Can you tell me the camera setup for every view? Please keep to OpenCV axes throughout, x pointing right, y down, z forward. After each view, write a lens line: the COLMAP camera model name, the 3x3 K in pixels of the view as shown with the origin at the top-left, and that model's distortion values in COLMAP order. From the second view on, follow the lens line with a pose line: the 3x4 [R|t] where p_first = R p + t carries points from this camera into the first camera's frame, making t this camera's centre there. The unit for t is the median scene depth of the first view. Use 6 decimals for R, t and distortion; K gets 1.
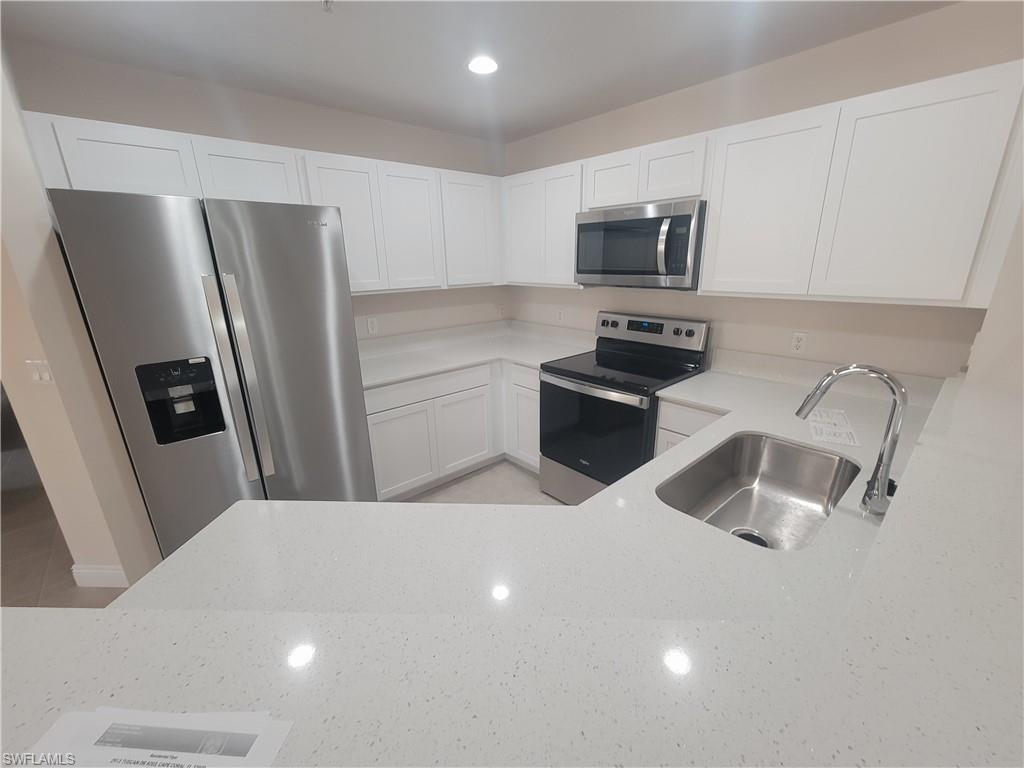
lens RADIAL K [[418.3, 0, 513.5], [0, 418.3, 390.3], [0, 0, 1]] dist [-0.001263, -0.000248]
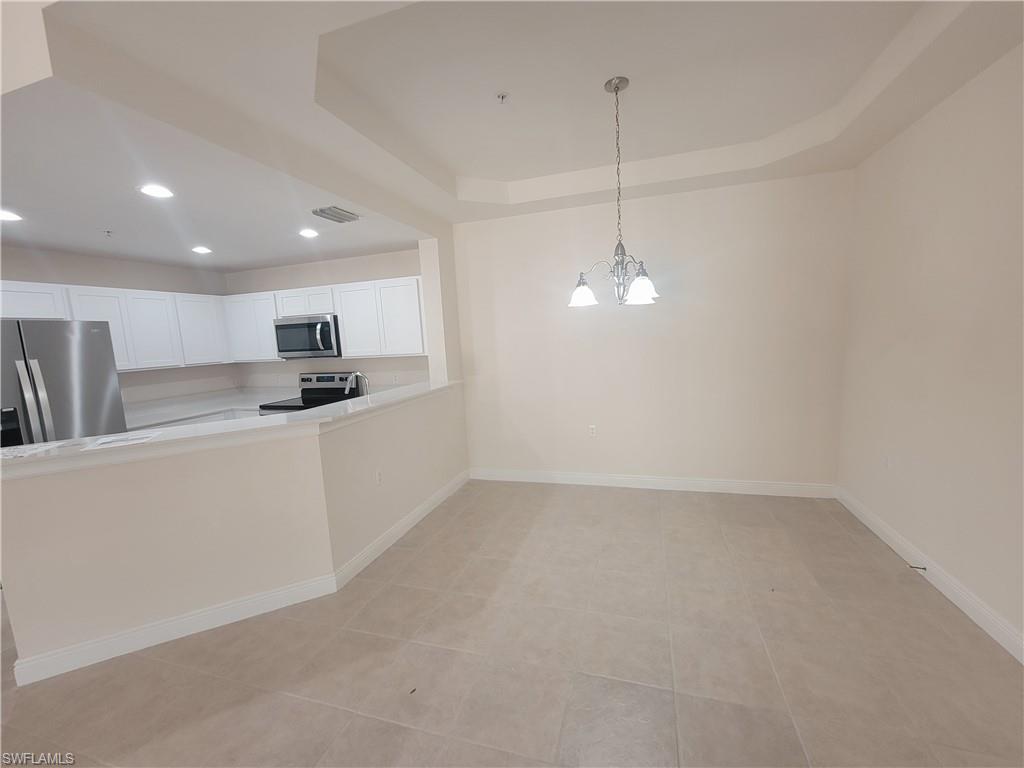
lens RADIAL K [[418.3, 0, 509.5], [0, 418.3, 388.6], [0, 0, 1]] dist [-0.001263, -0.000248]
pose [[0.864571, -0.090973, 0.494207, 0.116020], [0.184807, 0.972115, -0.144358, 0.310014], [-0.467293, 0.216141, 0.857275, -0.945486]]
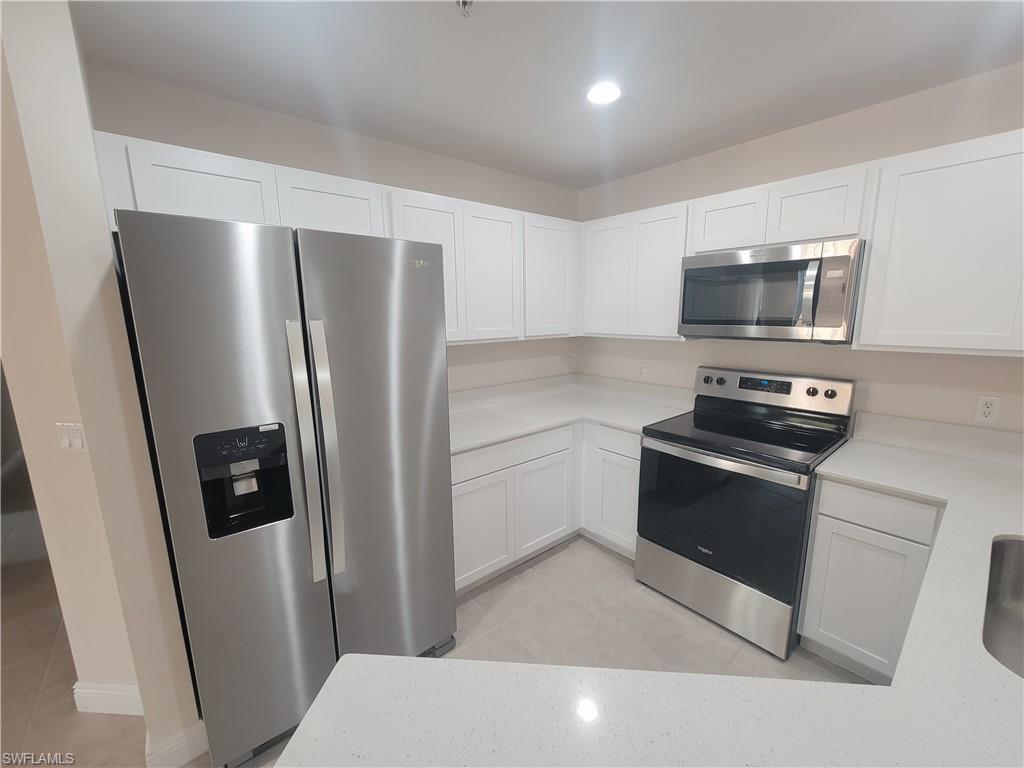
lens RADIAL K [[418.3, 0, 514.5], [0, 418.3, 389.9], [0, 0, 1]] dist [-0.001263, -0.000248]
pose [[0.999579, 0.010898, -0.026893, -0.185067], [-0.014046, 0.992700, -0.119789, -0.035636], [0.025391, 0.120117, 0.992435, 0.151939]]
